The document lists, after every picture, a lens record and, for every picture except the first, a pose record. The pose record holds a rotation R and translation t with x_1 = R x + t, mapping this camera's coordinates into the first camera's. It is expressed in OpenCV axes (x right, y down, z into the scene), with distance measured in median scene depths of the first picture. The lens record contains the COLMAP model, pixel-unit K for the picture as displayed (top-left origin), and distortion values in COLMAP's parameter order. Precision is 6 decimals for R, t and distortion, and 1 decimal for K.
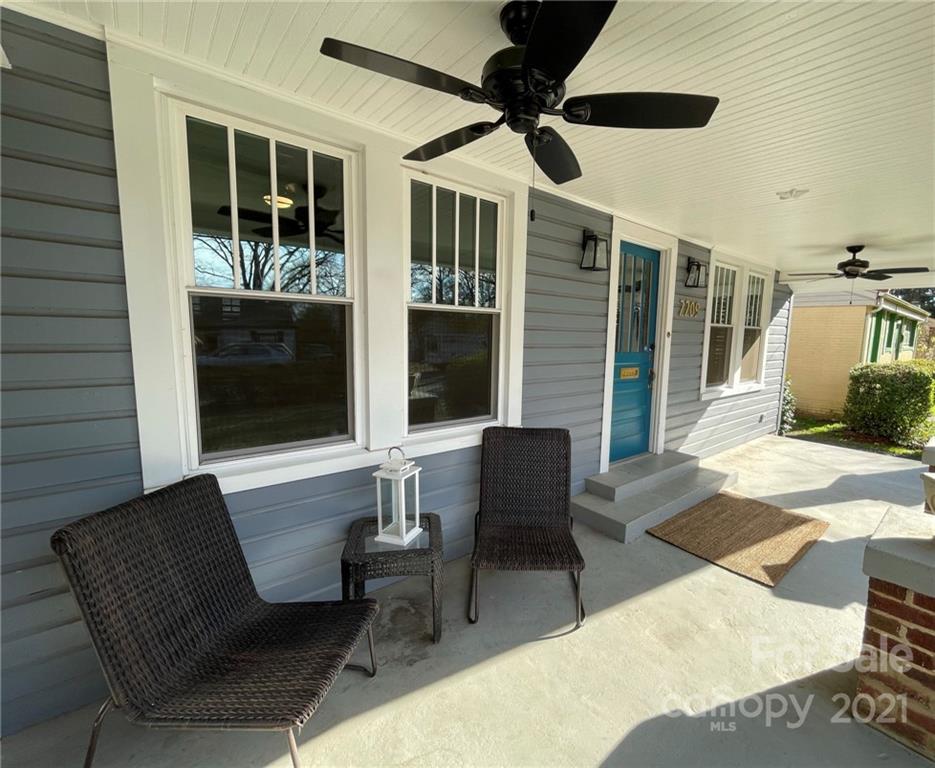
lens RADIAL K [[412.3, 0, 470.9], [0, 412.3, 379.9], [0, 0, 1]] dist [-0.014806, -0.000144]
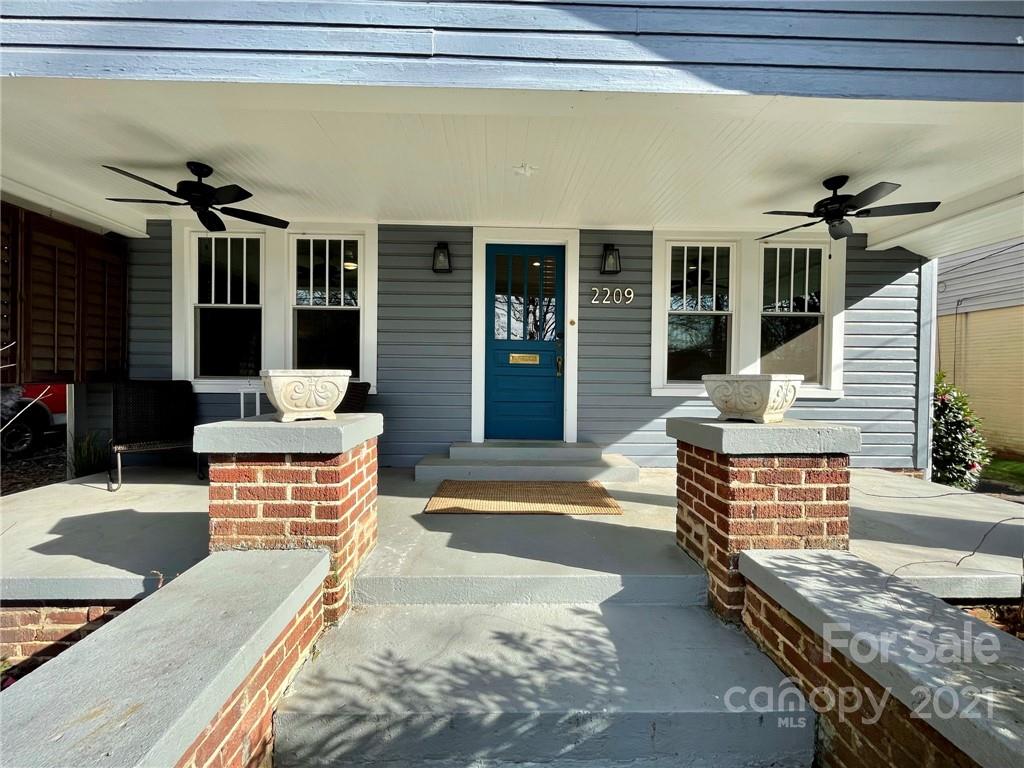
lens RADIAL K [[415.5, 0, 520.9], [0, 415.5, 381.8], [0, 0, 1]] dist [-0.010815, 0.000719]
pose [[0.787576, -0.007079, -0.616177, 1.330896], [-0.068878, 0.992656, -0.099443, 0.195545], [0.612356, 0.120760, 0.781305, 0.179318]]
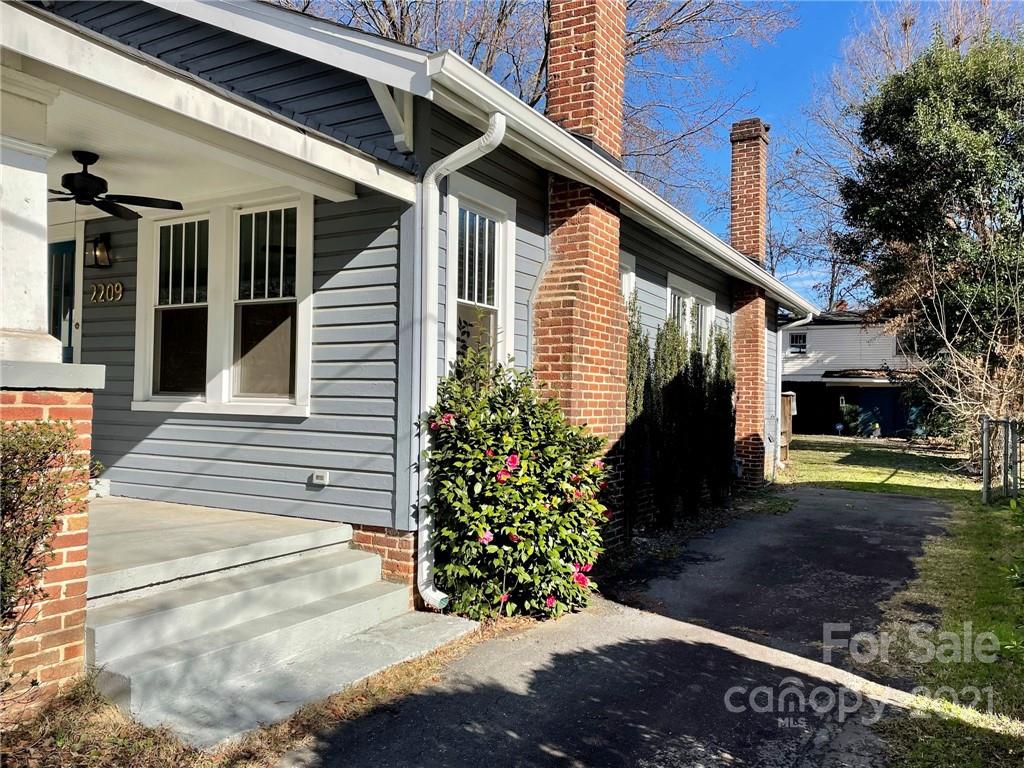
lens RADIAL K [[769.0, 0, 516.6], [0, 769.0, 391.4], [0, 0, 1]] dist [0.050814, -0.051210]
pose [[0.372953, -0.021251, -0.927607, 3.167860], [-0.124439, 0.989560, -0.072702, 0.049885], [0.919468, 0.142545, 0.366415, 1.686382]]
